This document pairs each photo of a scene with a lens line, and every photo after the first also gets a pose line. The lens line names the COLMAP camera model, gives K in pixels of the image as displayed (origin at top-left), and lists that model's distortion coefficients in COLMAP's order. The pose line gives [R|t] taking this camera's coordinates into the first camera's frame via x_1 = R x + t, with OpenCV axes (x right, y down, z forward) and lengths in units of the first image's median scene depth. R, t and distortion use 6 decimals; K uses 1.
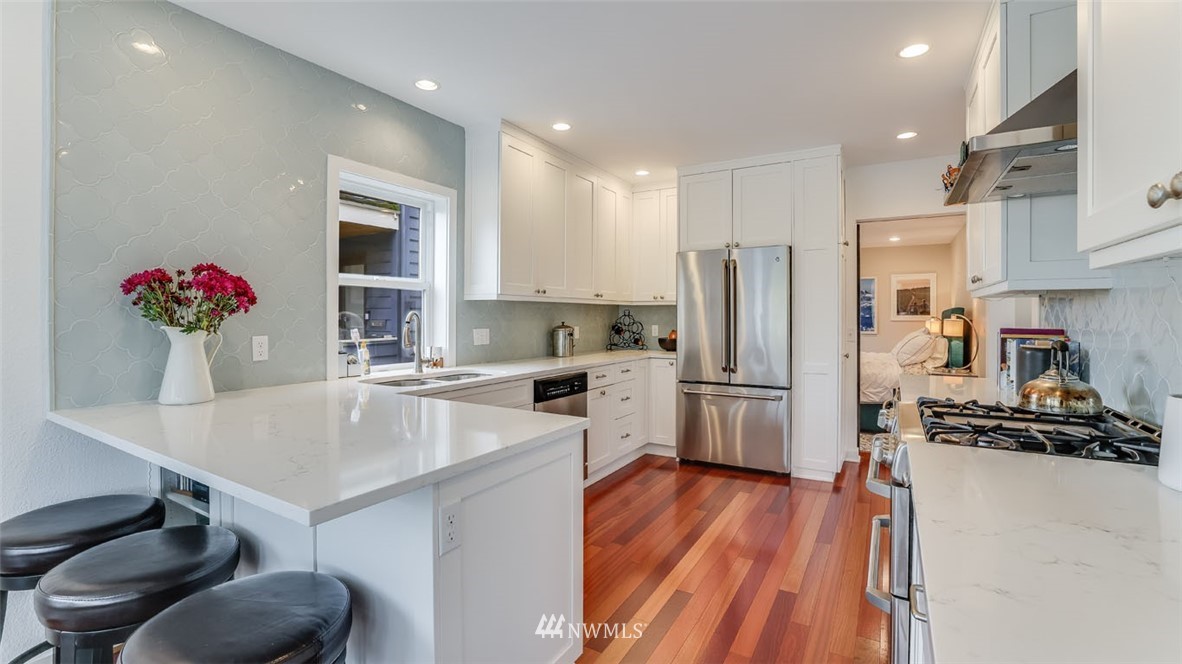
lens RADIAL K [[503.7, 0, 592.9], [0, 503.7, 315.1], [0, 0, 1]] dist [-0.012819, 0.002443]
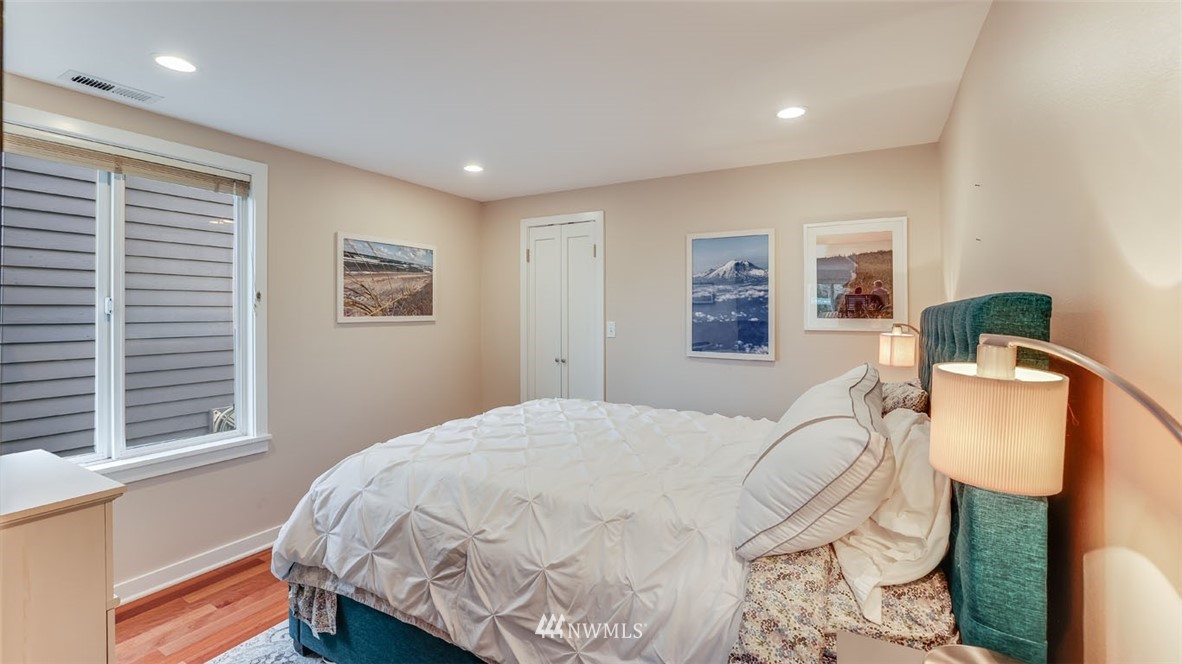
lens RADIAL K [[503.7, 0, 574.8], [0, 503.7, 305.9], [0, 0, 1]] dist [-0.012819, 0.002443]
pose [[0.999988, -0.004813, 0.001202, 0.434463], [0.004825, 0.999936, -0.010215, -0.007156], [-0.001153, 0.010221, 0.999947, 0.622326]]
